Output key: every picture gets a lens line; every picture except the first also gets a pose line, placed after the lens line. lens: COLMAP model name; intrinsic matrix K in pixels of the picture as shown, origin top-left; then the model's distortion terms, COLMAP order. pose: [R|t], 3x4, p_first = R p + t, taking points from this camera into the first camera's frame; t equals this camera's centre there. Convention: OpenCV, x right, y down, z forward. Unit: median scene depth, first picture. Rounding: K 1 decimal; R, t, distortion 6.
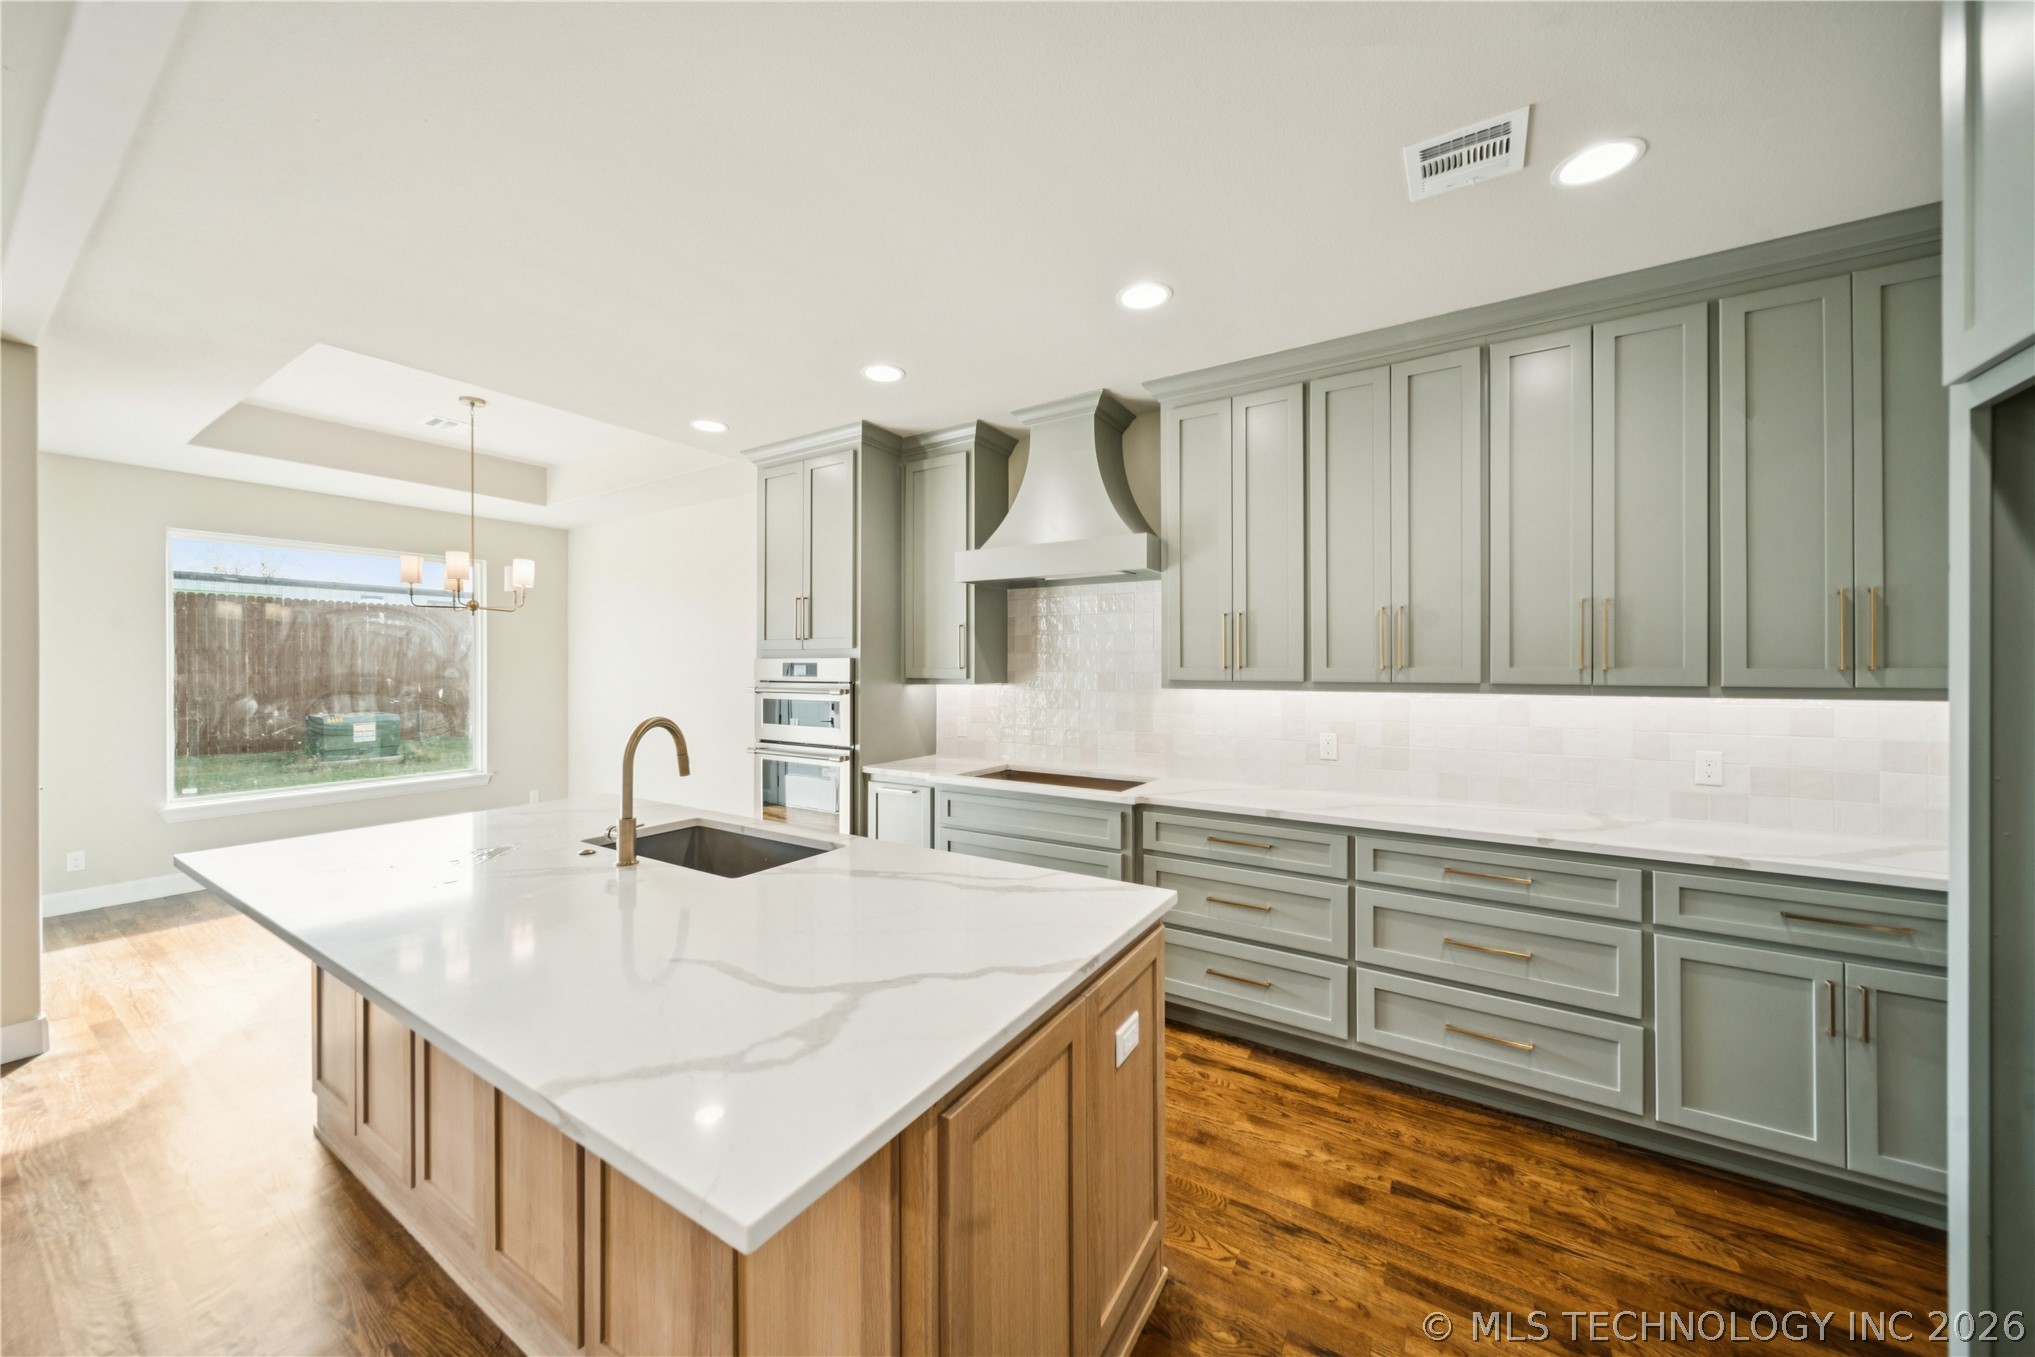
lens RADIAL K [[718.7, 0, 1006.3], [0, 718.7, 668.2], [0, 0, 1]] dist [-0.002489, -0.001462]
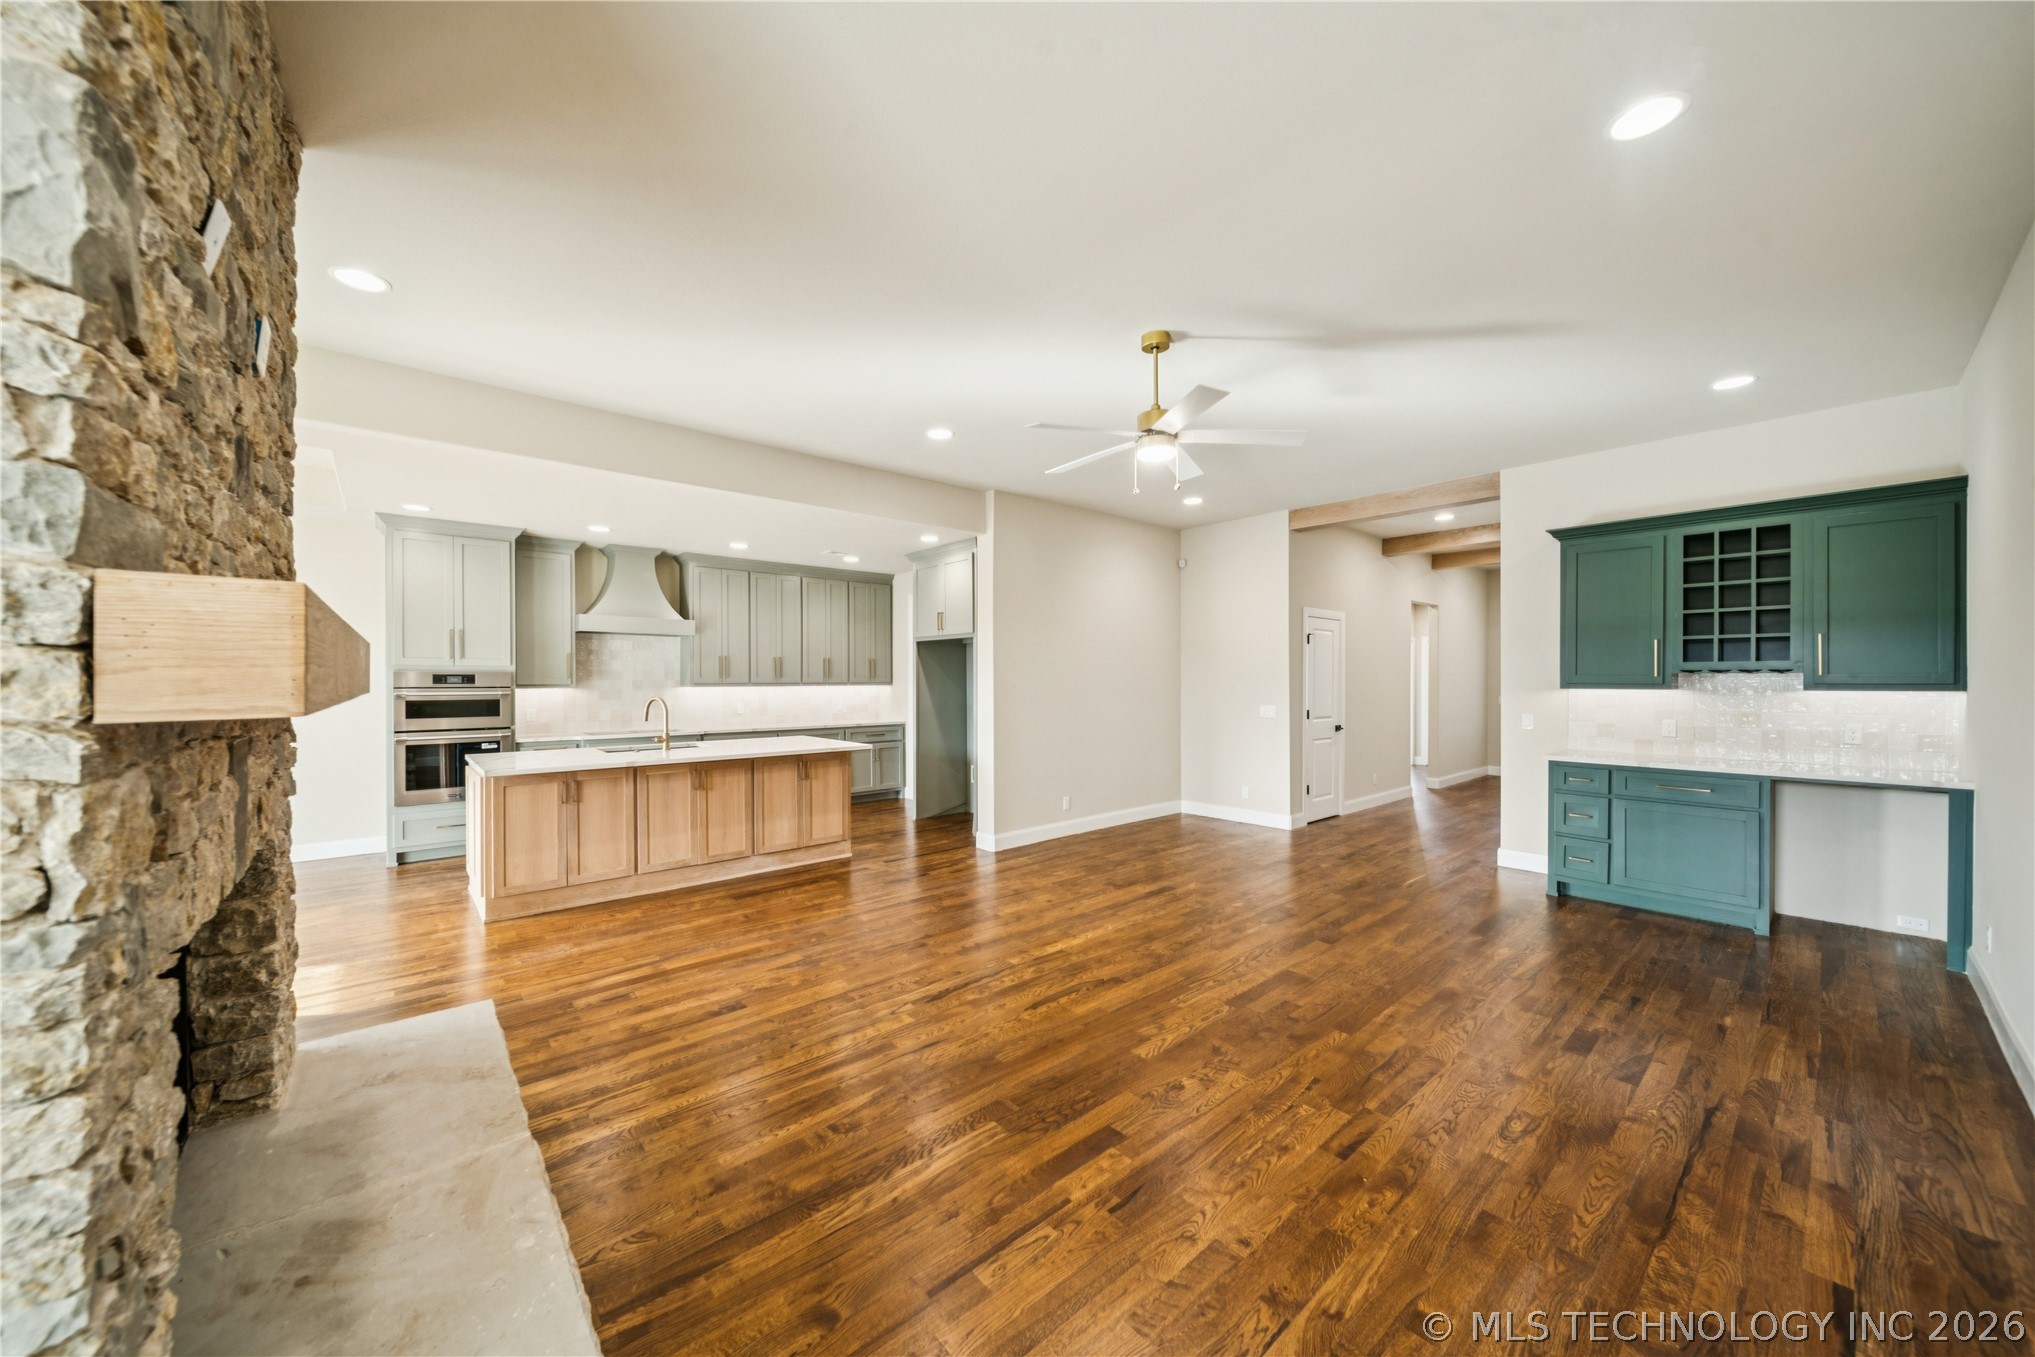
lens RADIAL K [[718.7, 0, 1004.4], [0, 718.7, 679.0], [0, 0, 1]] dist [-0.002489, -0.001462]
pose [[0.287820, -0.002410, 0.957681, -1.442557], [0.004276, 0.999990, 0.001232, 0.004057], [-0.957675, 0.003740, 0.287828, -0.527547]]
